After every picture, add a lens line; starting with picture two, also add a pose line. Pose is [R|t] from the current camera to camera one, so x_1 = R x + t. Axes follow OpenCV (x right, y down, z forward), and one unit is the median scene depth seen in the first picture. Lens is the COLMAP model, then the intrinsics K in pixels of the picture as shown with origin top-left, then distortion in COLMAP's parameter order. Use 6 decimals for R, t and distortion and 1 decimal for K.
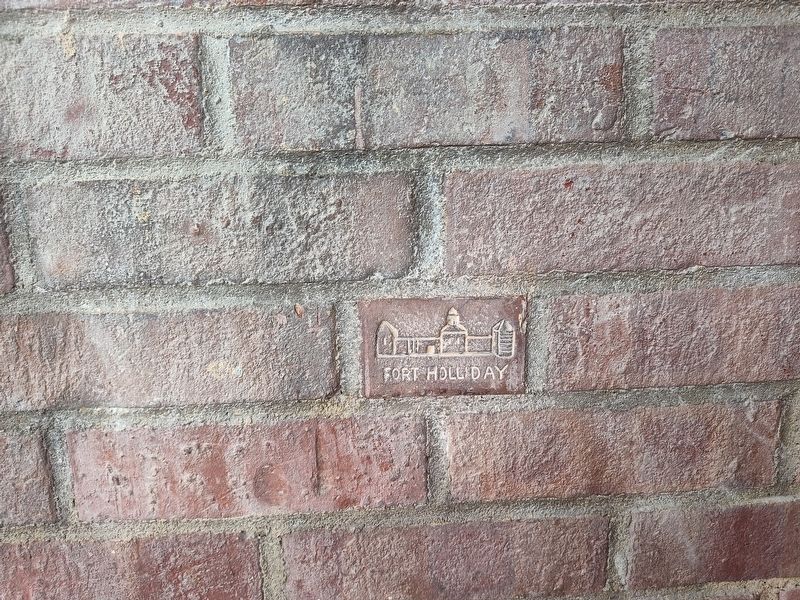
lens RADIAL K [[468.9, 0, 400.0], [0, 468.9, 300.0], [0, 0, 1]] dist [-0.004935, -0.003454]
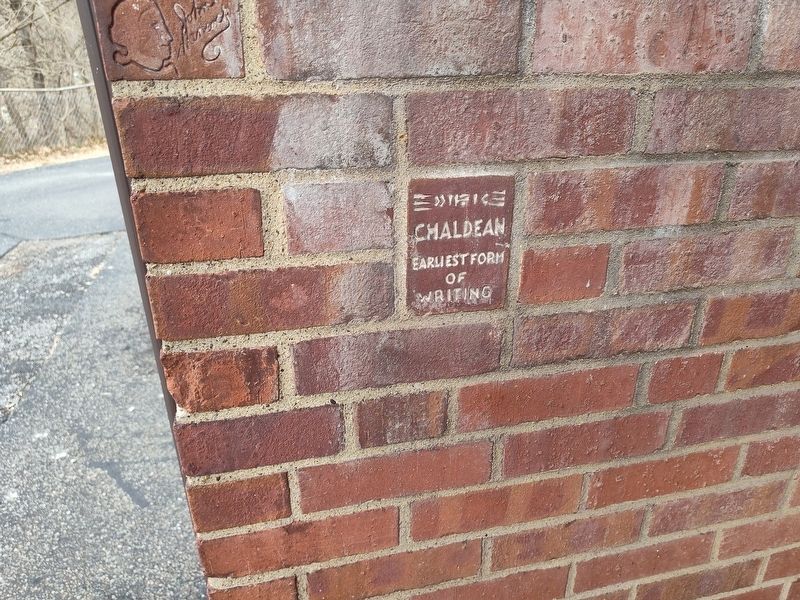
lens RADIAL K [[468.9, 0, 400.0], [0, 468.9, 300.0], [0, 0, 1]] dist [-0.004935, -0.003454]
pose [[0.989146, -0.042027, 0.140799, -1.303348], [0.015088, 0.982210, 0.187181, 0.873133], [-0.146161, -0.183025, 0.972183, -0.434585]]
